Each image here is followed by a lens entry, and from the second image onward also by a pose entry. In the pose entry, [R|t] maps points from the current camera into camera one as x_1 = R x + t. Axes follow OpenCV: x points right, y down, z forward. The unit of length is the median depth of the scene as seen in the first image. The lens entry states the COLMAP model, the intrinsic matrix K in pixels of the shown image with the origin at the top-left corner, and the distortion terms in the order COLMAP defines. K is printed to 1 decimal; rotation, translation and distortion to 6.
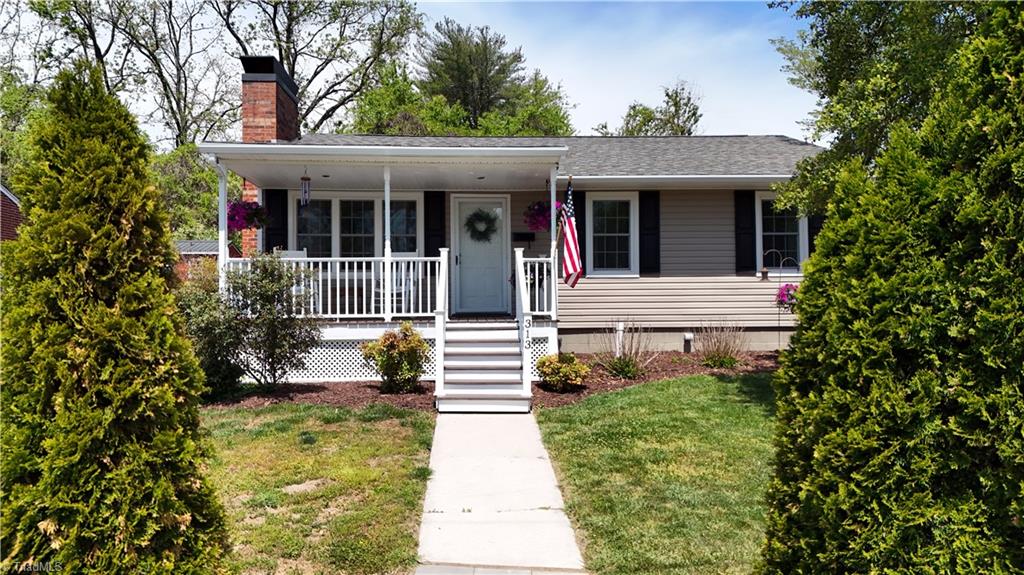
lens RADIAL K [[755.5, 0, 512.0], [0, 755.5, 287.5], [0, 0, 1]] dist [0.095227, -0.096849]
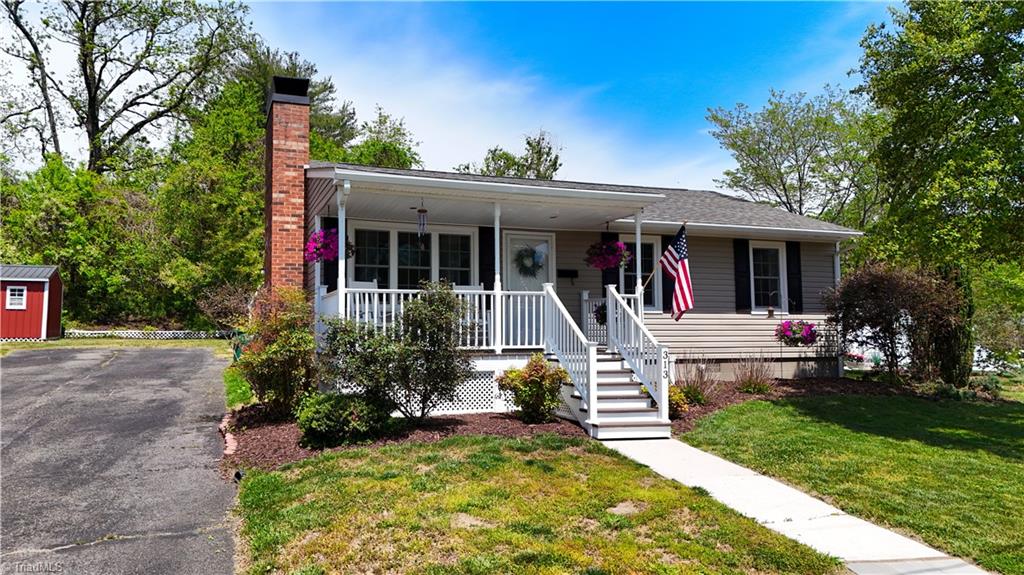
lens RADIAL K [[755.5, 0, 512.0], [0, 755.5, 287.5], [0, 0, 1]] dist [0.095227, -0.096849]
pose [[0.950825, 0.023999, 0.308797, -0.377702], [-0.009343, 0.998762, -0.048855, 0.004681], [-0.309587, 0.043568, 0.949872, 0.019756]]
